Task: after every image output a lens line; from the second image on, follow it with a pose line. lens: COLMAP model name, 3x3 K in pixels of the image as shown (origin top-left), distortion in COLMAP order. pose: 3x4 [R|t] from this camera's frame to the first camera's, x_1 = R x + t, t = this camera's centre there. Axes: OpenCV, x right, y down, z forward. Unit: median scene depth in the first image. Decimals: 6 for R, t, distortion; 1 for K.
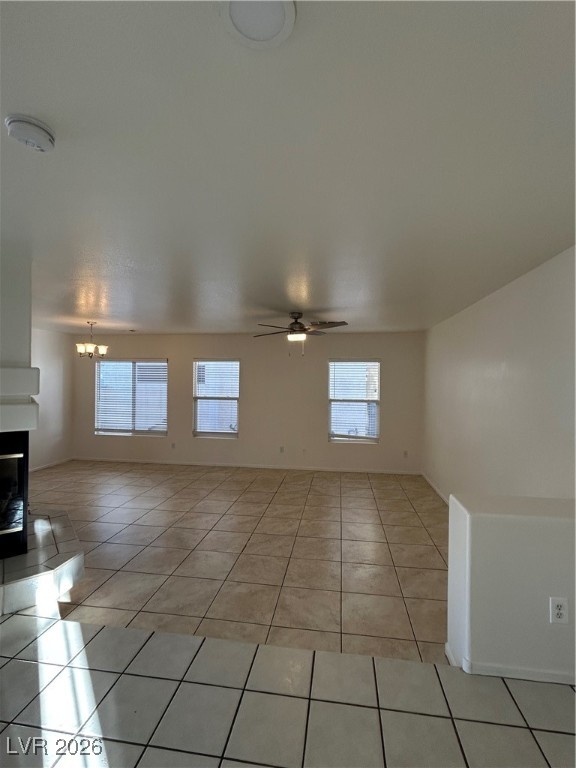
lens RADIAL K [[358.9, 0, 290.3], [0, 358.9, 383.9], [0, 0, 1]] dist [-0.000371, 0.000717]
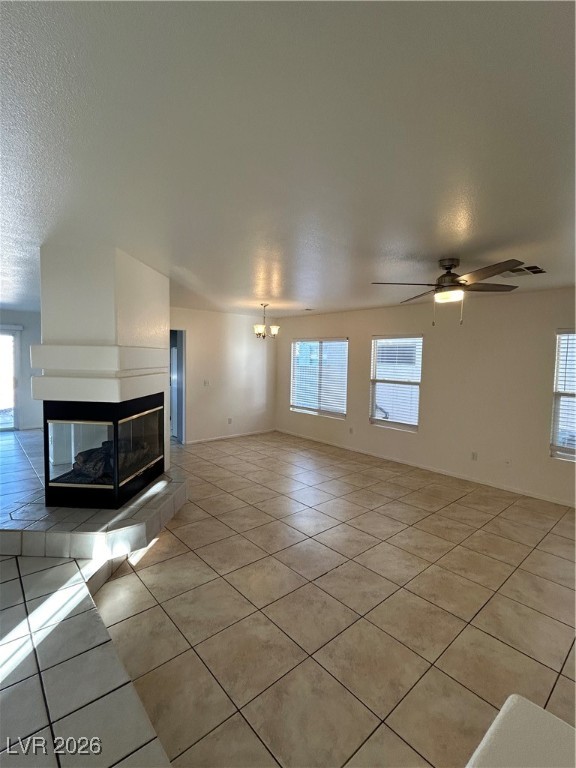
lens RADIAL K [[358.9, 0, 290.3], [0, 358.9, 383.9], [0, 0, 1]] dist [-0.000371, 0.000717]
pose [[0.761394, 0.050617, -0.646311, 0.186830], [-0.017455, 0.998186, 0.057612, -0.000604], [0.648055, -0.032584, 0.760896, 0.234821]]
